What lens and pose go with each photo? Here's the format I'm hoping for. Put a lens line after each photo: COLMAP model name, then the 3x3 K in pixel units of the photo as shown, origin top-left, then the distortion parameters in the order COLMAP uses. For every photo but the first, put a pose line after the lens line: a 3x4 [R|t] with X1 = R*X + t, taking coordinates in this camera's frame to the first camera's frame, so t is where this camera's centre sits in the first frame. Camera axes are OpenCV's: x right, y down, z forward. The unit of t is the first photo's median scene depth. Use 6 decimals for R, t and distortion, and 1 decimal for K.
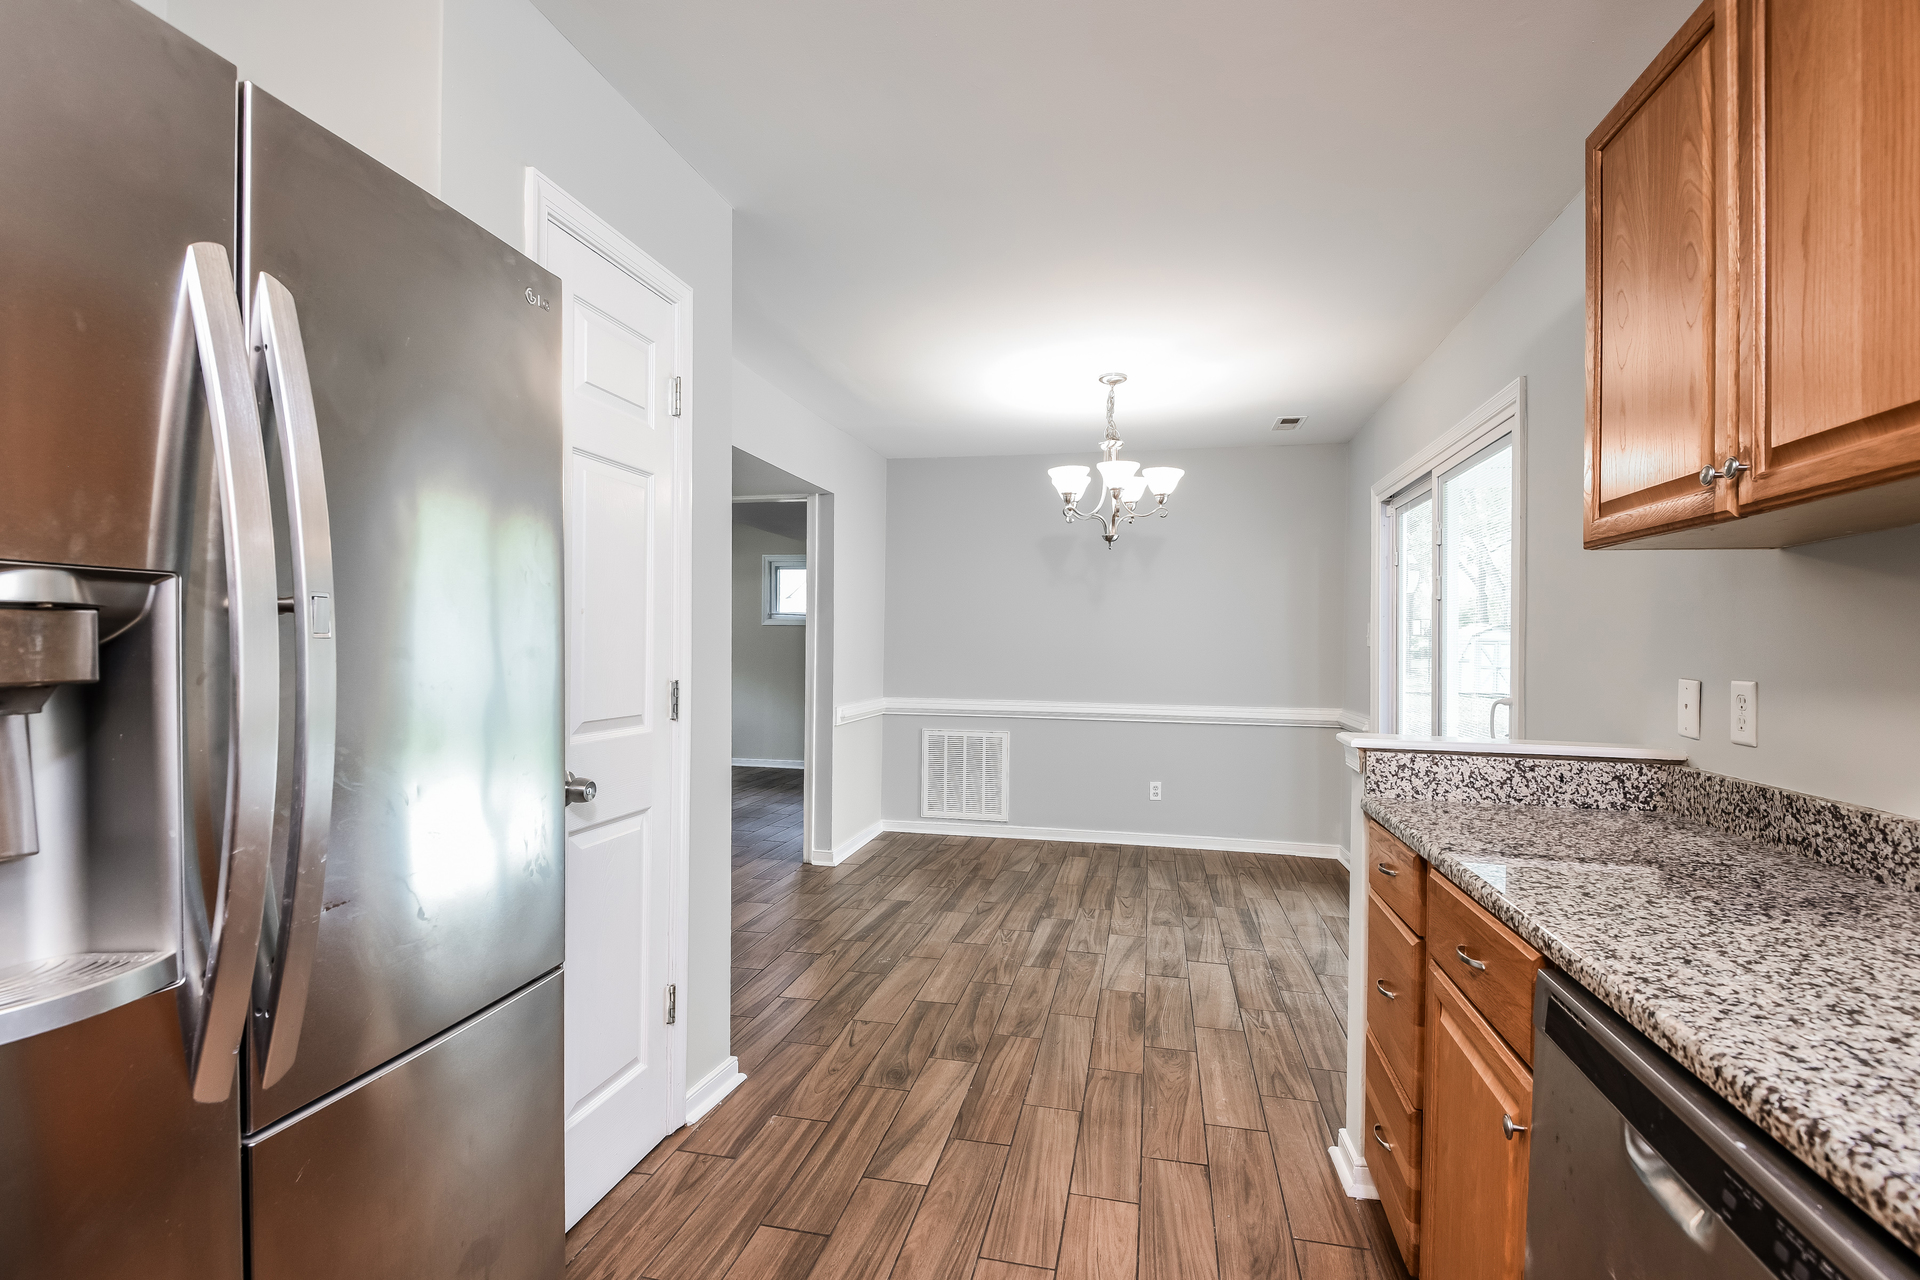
lens RADIAL K [[889.5, 0, 960.0], [0, 889.5, 640.0], [0, 0, 1]] dist [0.001774, 0.000055]
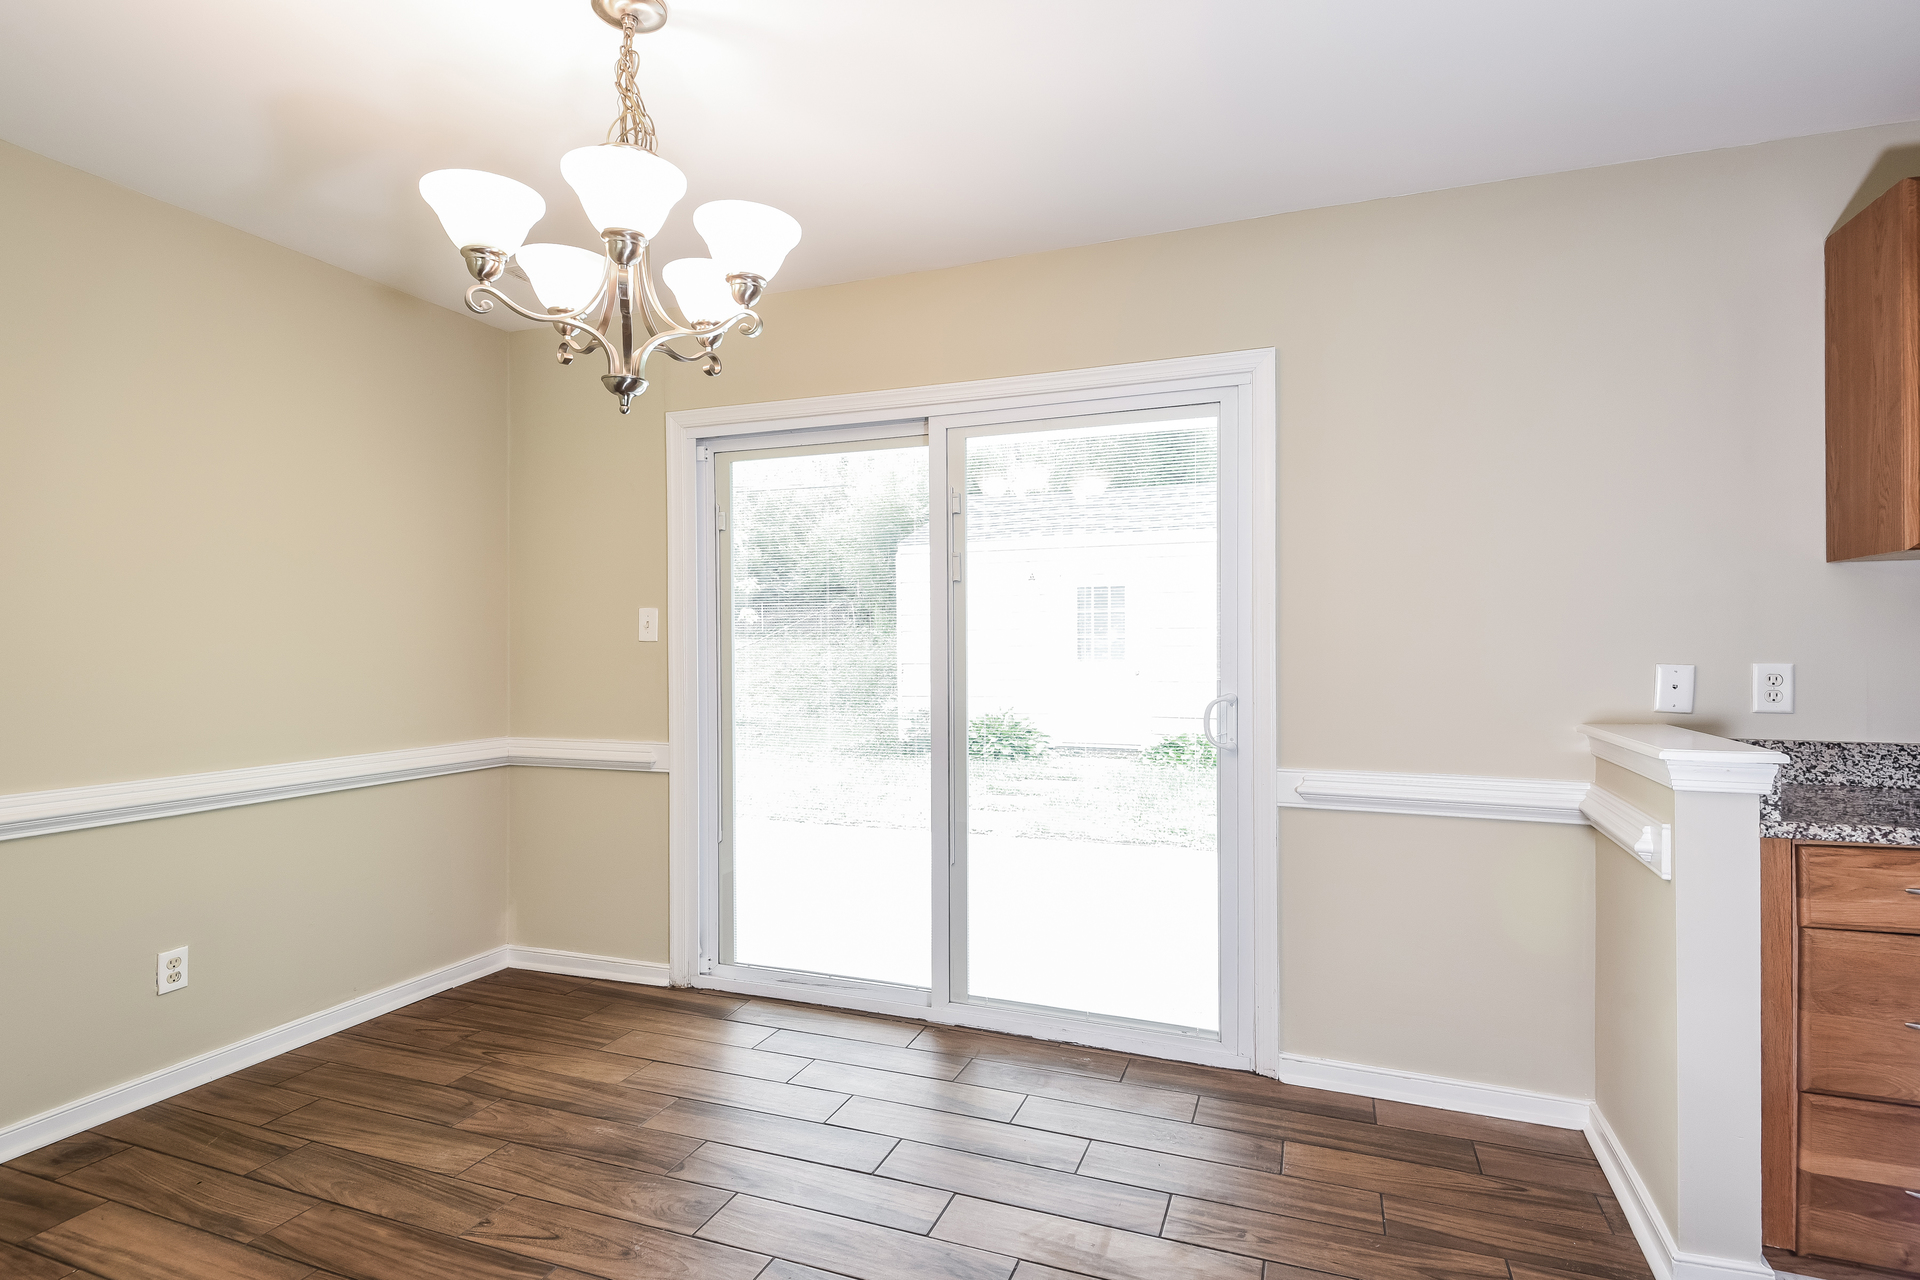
lens RADIAL K [[889.5, 0, 960.0], [0, 889.5, 640.0], [0, 0, 1]] dist [0.001774, 0.000055]
pose [[0.166377, -0.011062, 0.986000, -0.193944], [0.004508, 0.999935, 0.010457, 0.001859], [-0.986052, 0.002705, 0.166416, 0.677566]]
